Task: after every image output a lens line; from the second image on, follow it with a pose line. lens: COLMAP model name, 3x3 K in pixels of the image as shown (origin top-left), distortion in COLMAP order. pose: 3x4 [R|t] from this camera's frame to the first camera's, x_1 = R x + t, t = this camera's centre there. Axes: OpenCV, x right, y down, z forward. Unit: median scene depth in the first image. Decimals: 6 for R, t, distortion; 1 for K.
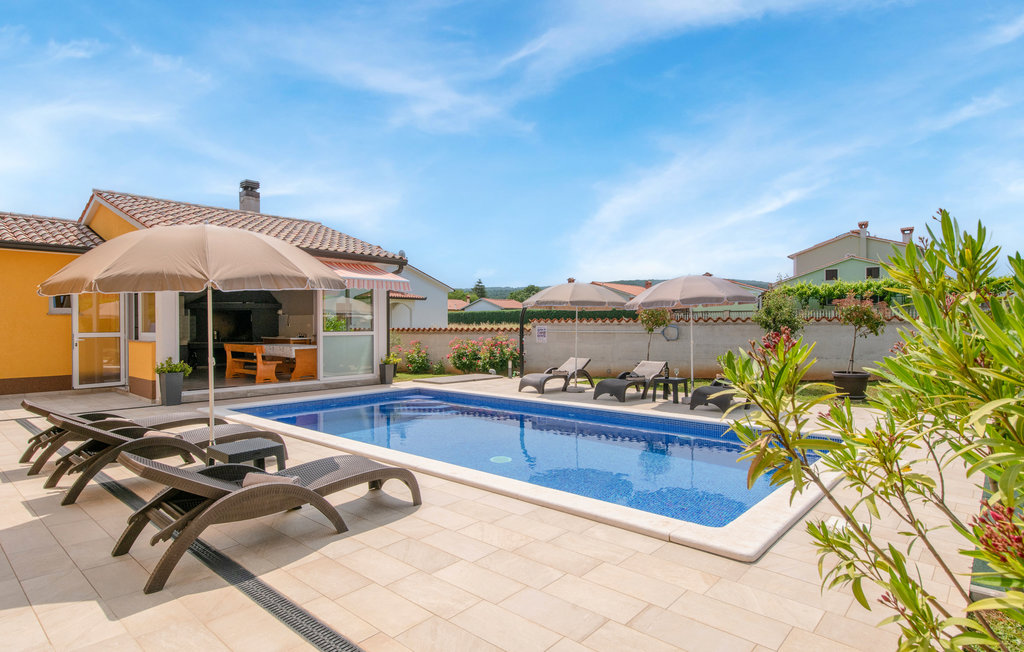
lens RADIAL K [[552.5, 0, 510.6], [0, 552.5, 325.5], [0, 0, 1]] dist [0.020596, 0.000423]
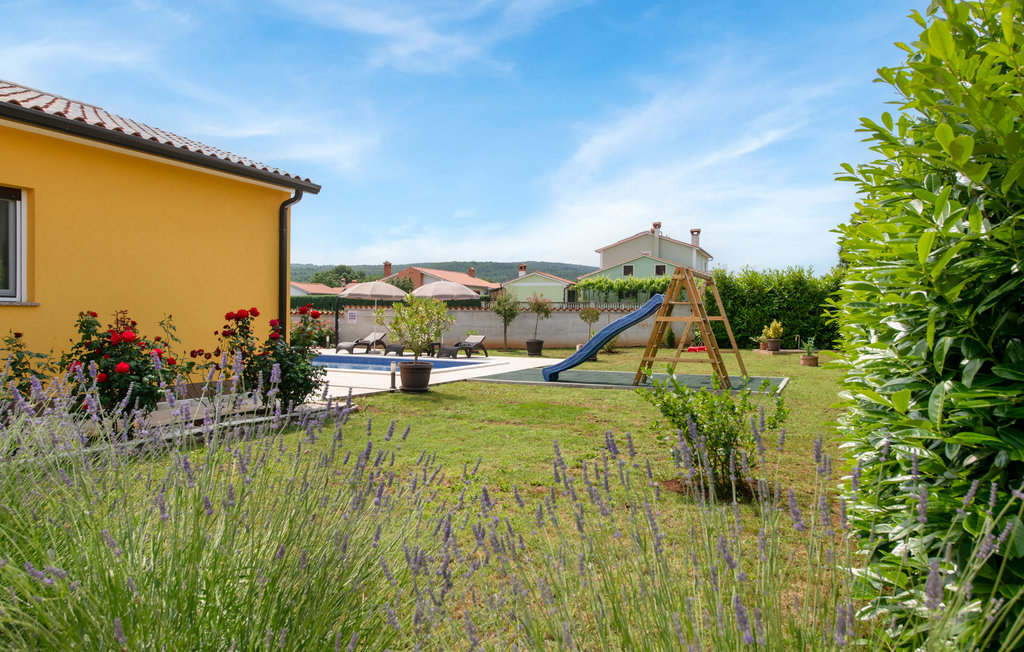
lens RADIAL K [[715.9, 0, 513.9], [0, 715.9, 320.1], [0, 0, 1]] dist [0.001060, -0.001258]
pose [[0.962323, 0.014351, 0.271530, -0.035884], [-0.015919, 0.999867, 0.003574, 0.010199], [-0.271443, -0.007762, 0.962423, -0.741982]]
